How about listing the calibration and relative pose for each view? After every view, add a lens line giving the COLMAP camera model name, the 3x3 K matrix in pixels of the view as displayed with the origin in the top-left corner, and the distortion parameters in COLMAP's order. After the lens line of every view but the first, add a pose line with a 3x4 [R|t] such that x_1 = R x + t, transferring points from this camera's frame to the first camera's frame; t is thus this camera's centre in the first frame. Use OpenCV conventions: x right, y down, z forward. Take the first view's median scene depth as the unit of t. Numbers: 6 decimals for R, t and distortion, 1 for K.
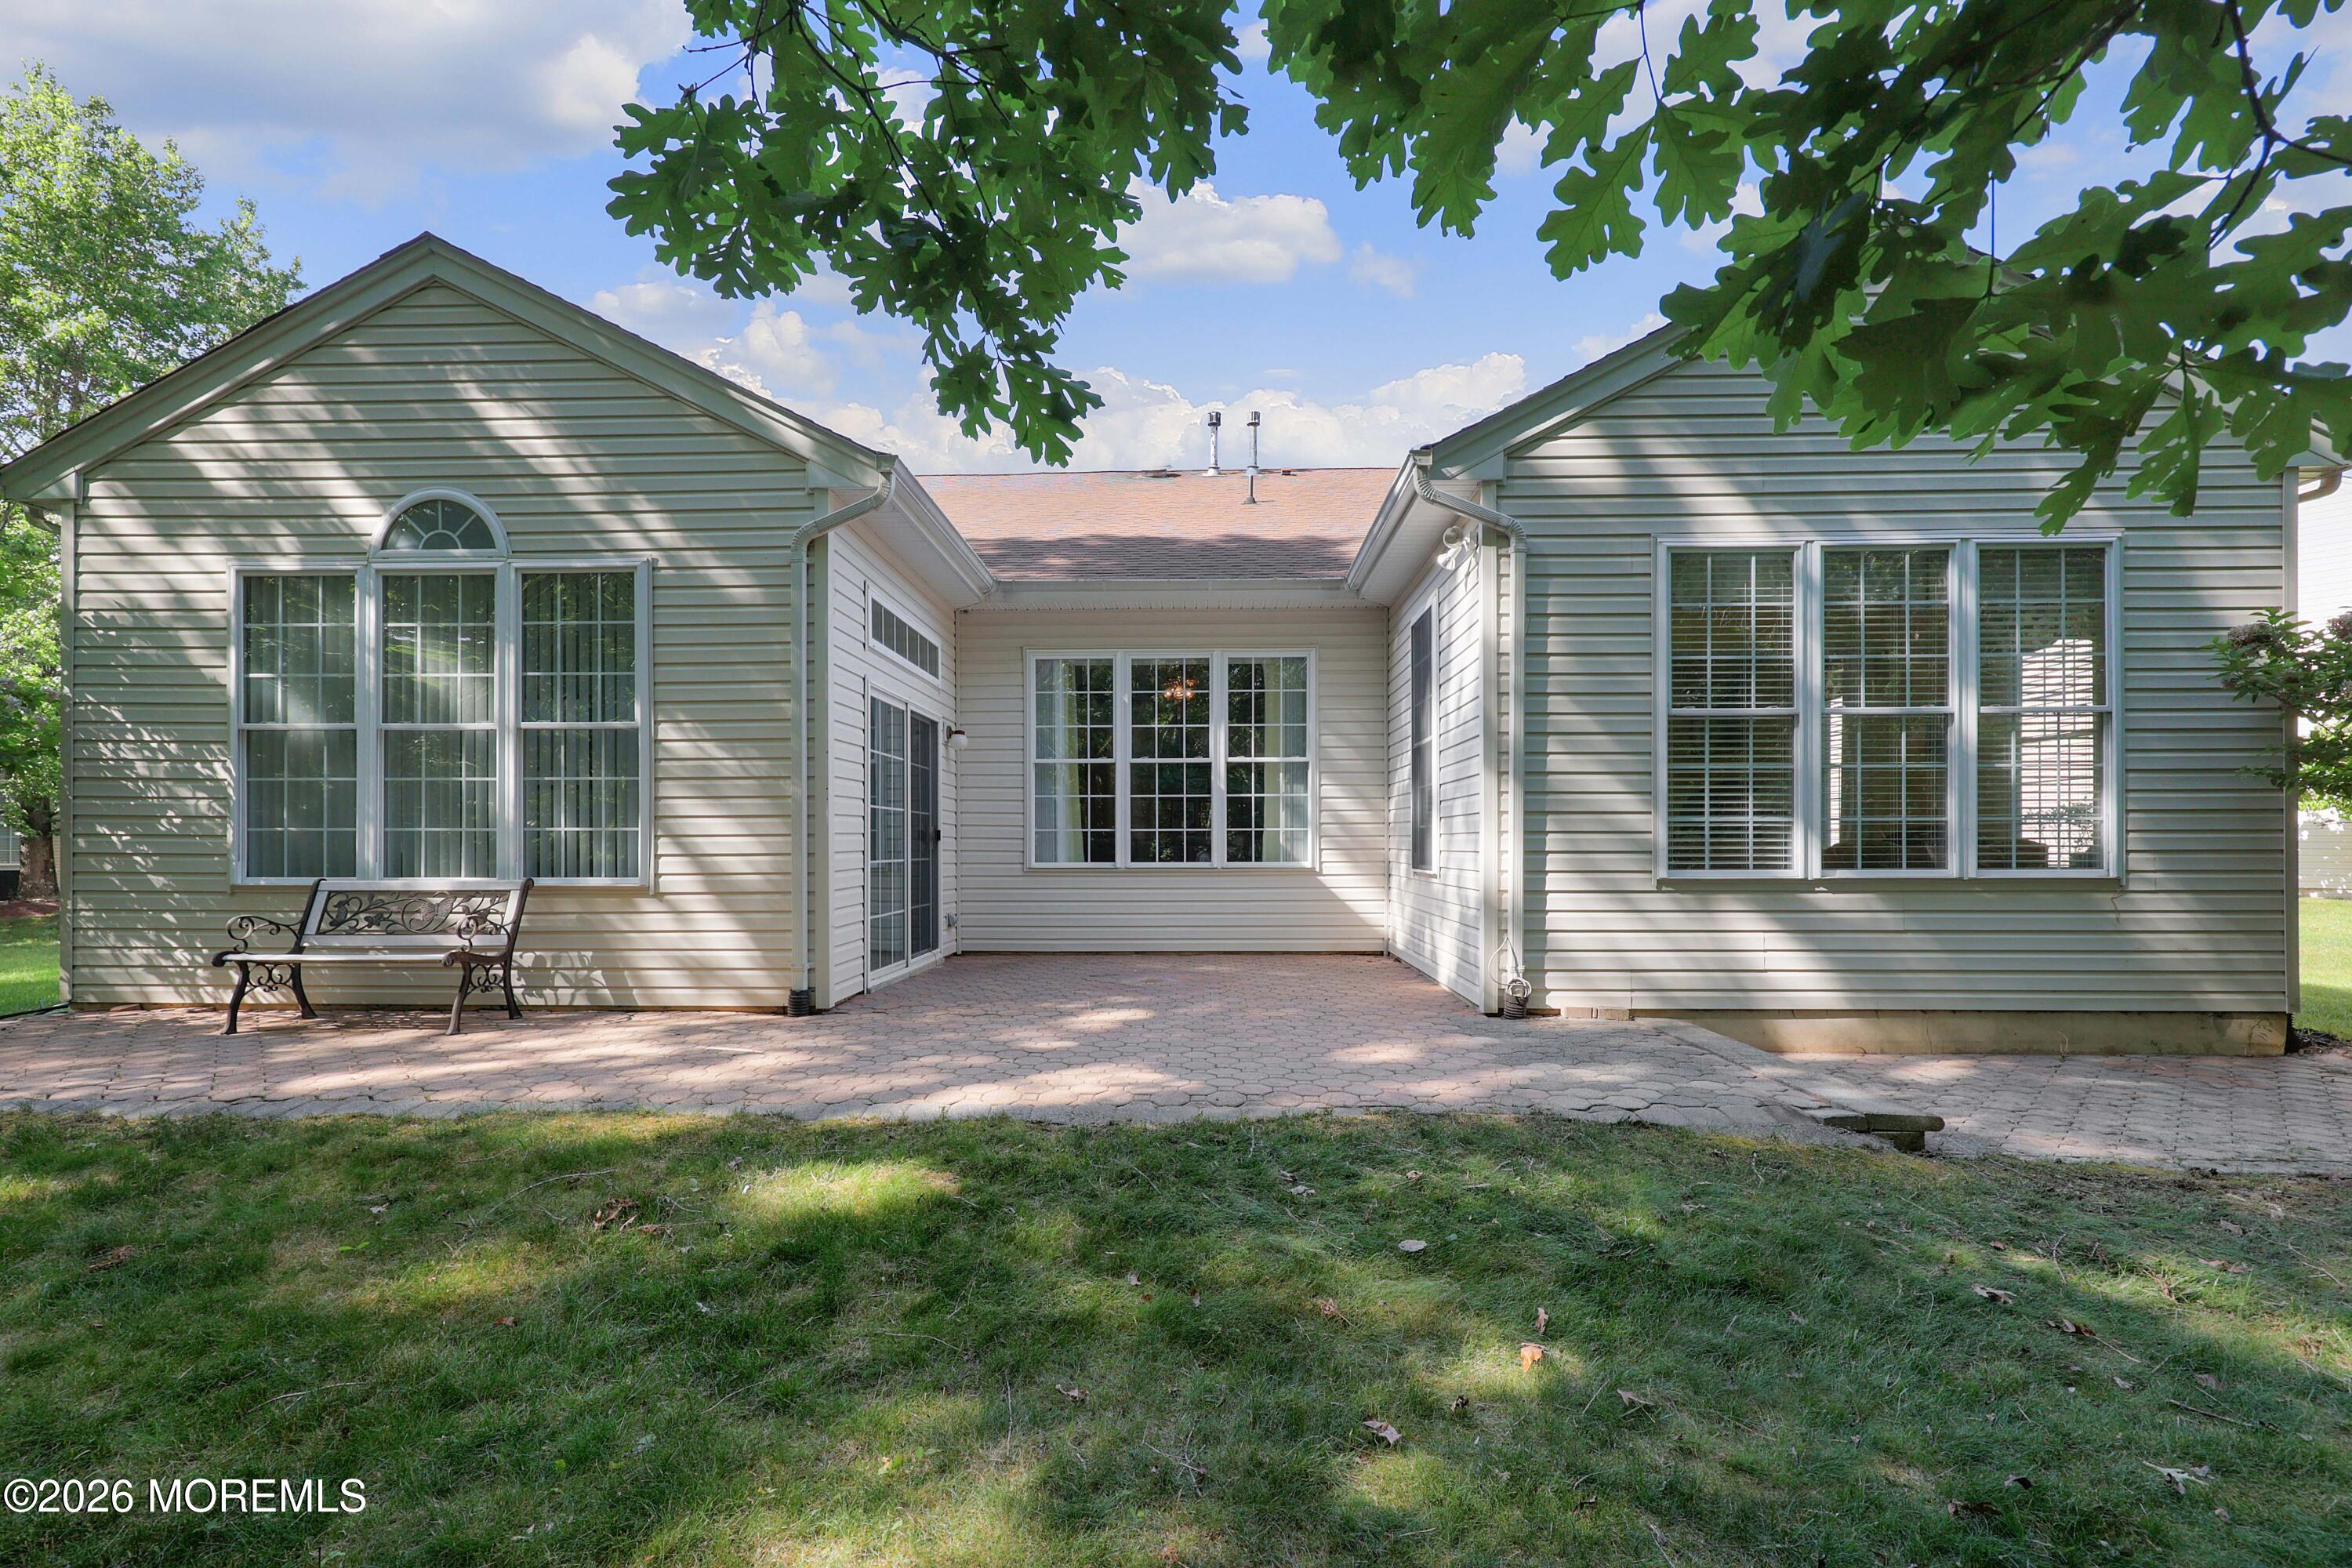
lens RADIAL K [[1013.9, 0, 1177.4], [0, 1013.9, 810.7], [0, 0, 1]] dist [0.002758, -0.001411]
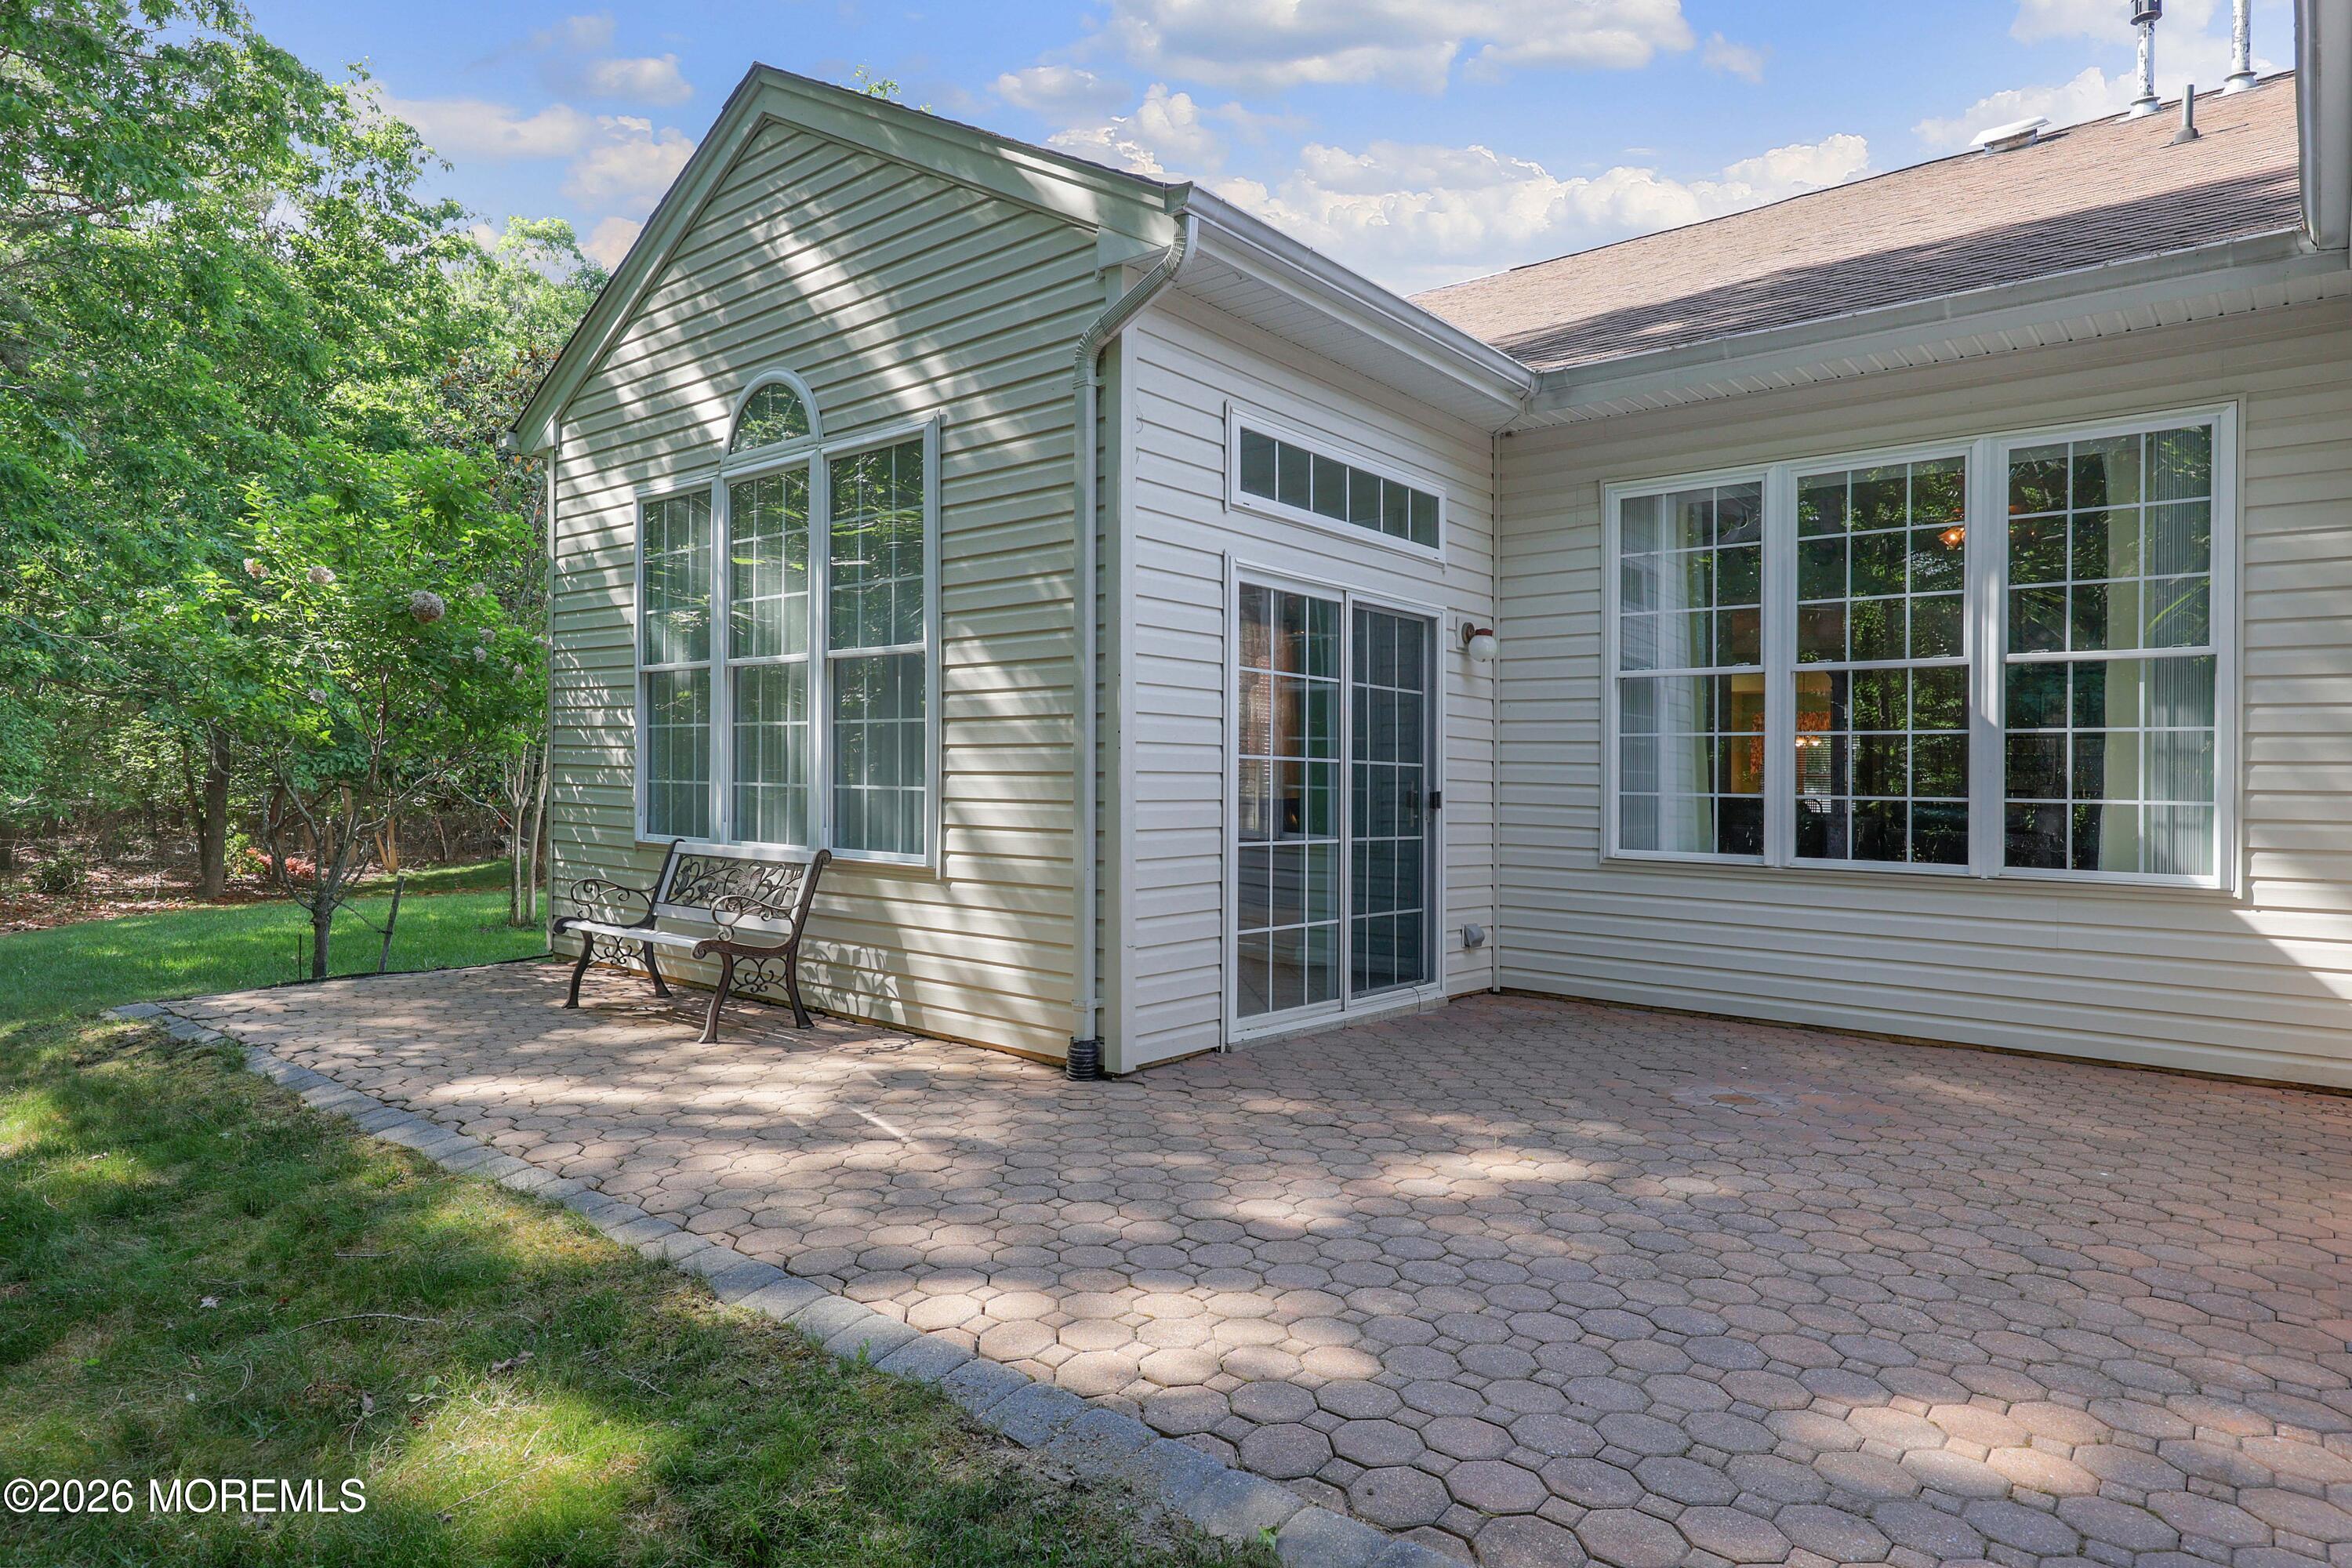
lens RADIAL K [[1346.2, 0, 1154.8], [0, 1346.2, 767.3], [0, 0, 1]] dist [-0.004350, 0.000138]
pose [[0.775567, 0.009717, -0.631190, 0.210346], [0.001465, 0.999851, 0.017193, -0.014345], [0.631263, -0.014259, 0.775438, 0.348020]]
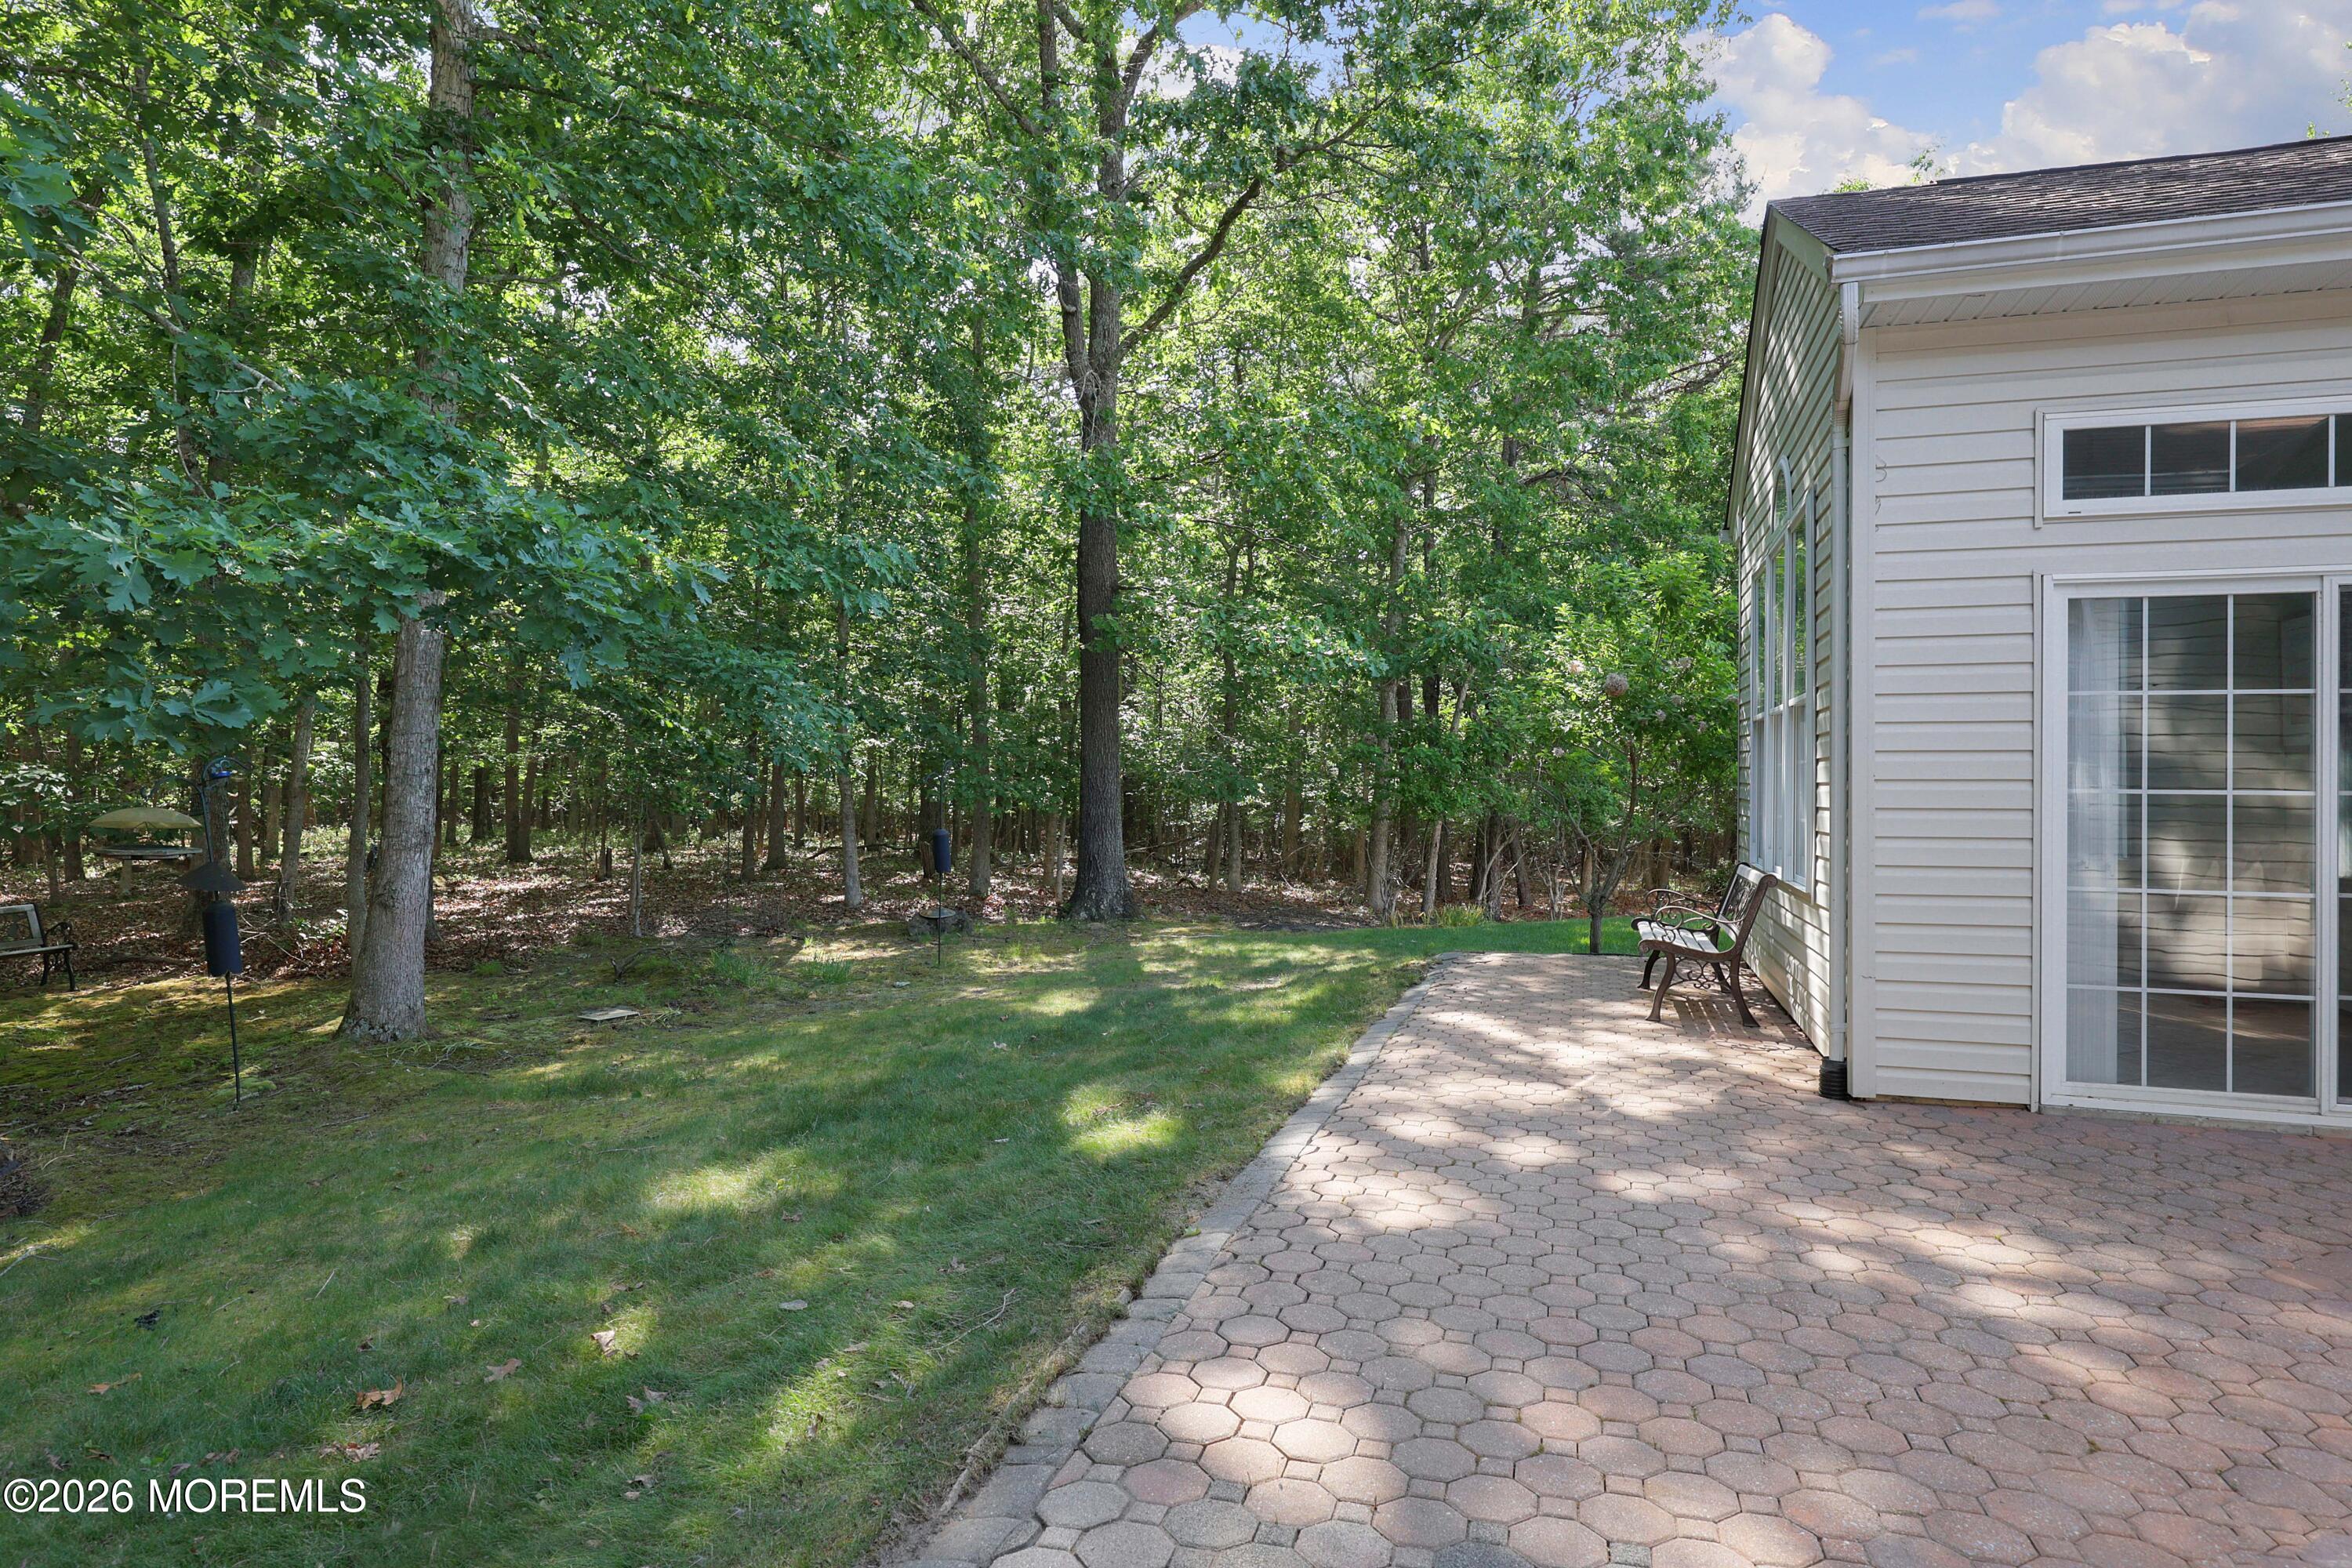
lens RADIAL K [[1346.2, 0, 1186.6], [0, 1346.2, 784.1], [0, 0, 1]] dist [-0.004350, 0.000138]
pose [[-0.279054, 0.002962, -0.960271, 0.636703], [0.026848, 0.999628, -0.004718, -0.022022], [0.959900, -0.027098, -0.279030, 0.814286]]
